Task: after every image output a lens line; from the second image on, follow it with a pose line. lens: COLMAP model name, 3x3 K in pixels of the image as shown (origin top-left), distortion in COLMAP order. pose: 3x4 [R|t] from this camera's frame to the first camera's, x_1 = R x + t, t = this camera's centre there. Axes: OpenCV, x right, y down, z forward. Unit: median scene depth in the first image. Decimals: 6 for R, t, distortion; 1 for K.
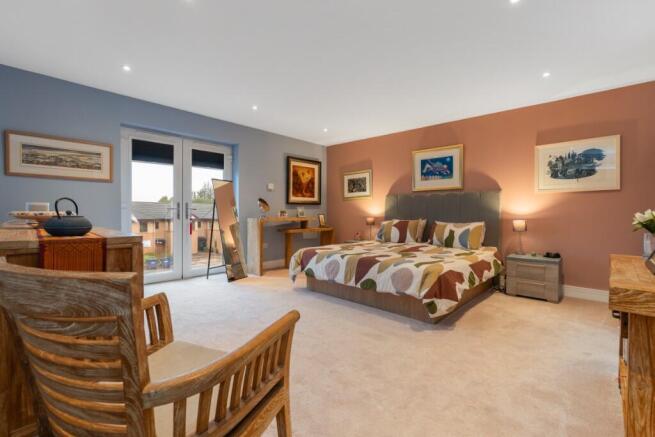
lens RADIAL K [[310.9, 0, 329.3], [0, 310.9, 216.6], [0, 0, 1]] dist [-0.003264, -0.000386]
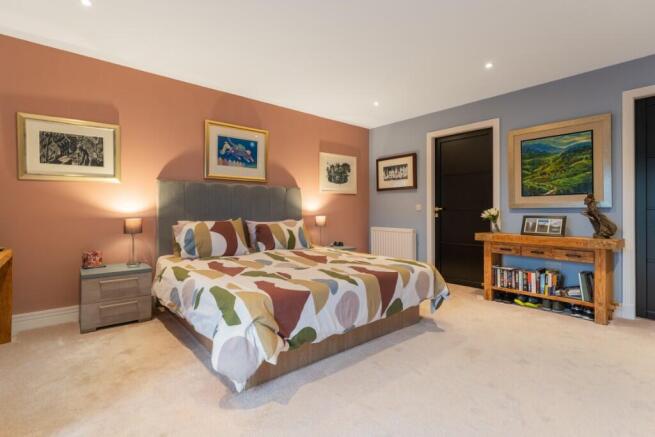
lens RADIAL K [[310.9, 0, 329.1], [0, 310.9, 212.4], [0, 0, 1]] dist [-0.003264, -0.000386]
pose [[0.094451, -0.007521, 0.995501, -0.419982], [0.014370, 0.999878, 0.006191, -0.007536], [-0.995426, 0.013720, 0.094548, 0.738327]]
